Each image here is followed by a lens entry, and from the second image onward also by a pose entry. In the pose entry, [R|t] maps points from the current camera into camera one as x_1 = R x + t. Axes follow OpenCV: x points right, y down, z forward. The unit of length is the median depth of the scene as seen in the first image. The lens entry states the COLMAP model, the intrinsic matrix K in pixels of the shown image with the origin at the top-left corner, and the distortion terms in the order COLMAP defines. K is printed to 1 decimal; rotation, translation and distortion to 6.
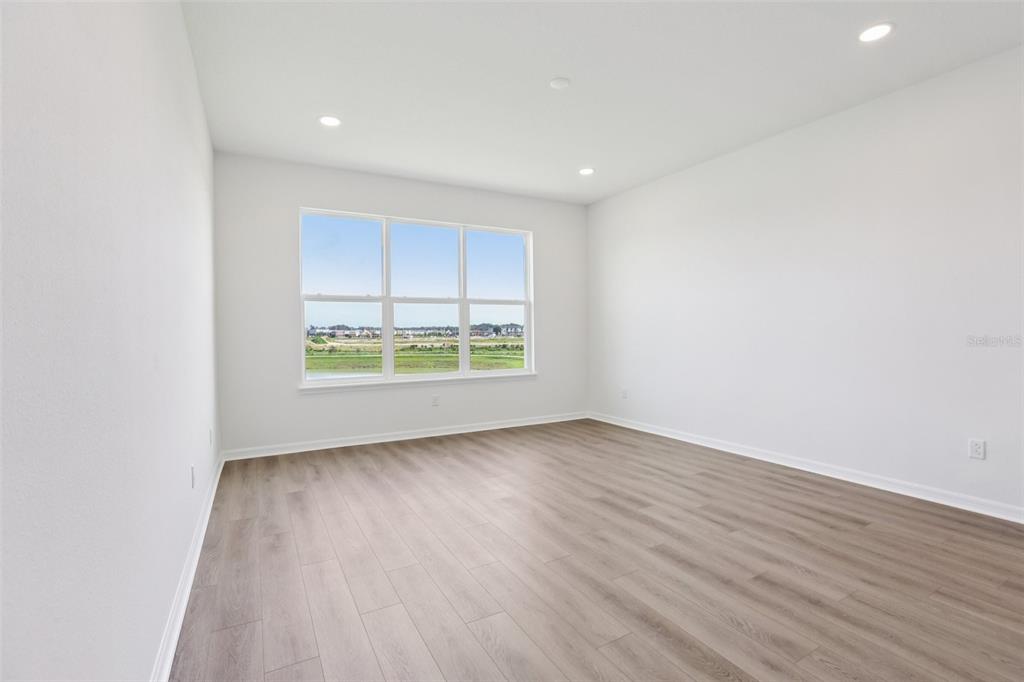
lens RADIAL K [[466.3, 0, 527.0], [0, 466.3, 335.3], [0, 0, 1]] dist [-0.050722, 0.017014]
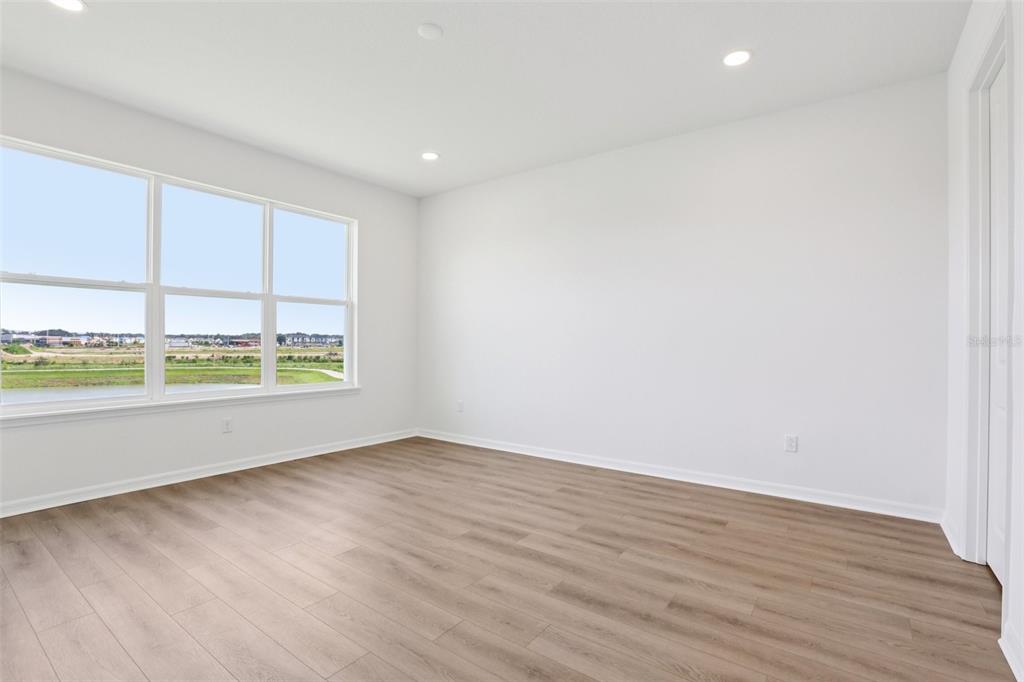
lens RADIAL K [[466.3, 0, 521.4], [0, 466.3, 346.2], [0, 0, 1]] dist [-0.050722, 0.017014]
pose [[0.912724, 0.009306, 0.408471, -0.101710], [-0.008859, 0.999956, -0.002988, 0.010854], [-0.408481, -0.000891, 0.912766, 0.189652]]
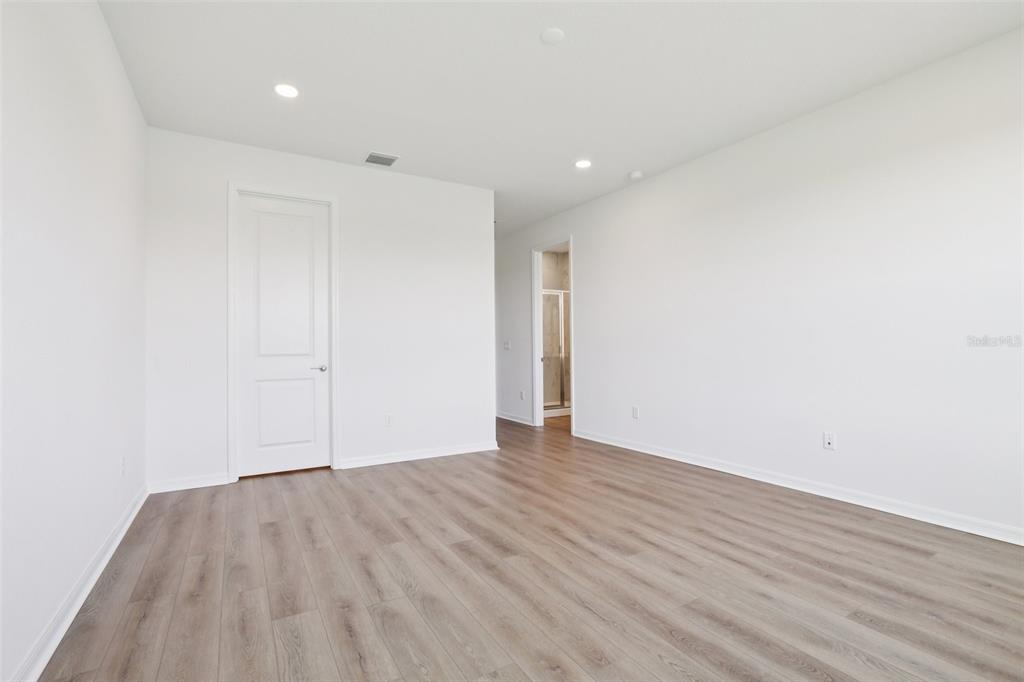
lens RADIAL K [[466.3, 0, 514.3], [0, 466.3, 344.4], [0, 0, 1]] dist [-0.050722, 0.017014]
pose [[-0.999879, 0.014866, -0.004522, 0.148097], [0.014852, 0.999885, 0.003081, 0.003240], [0.004568, 0.003013, -0.999985, 1.763699]]
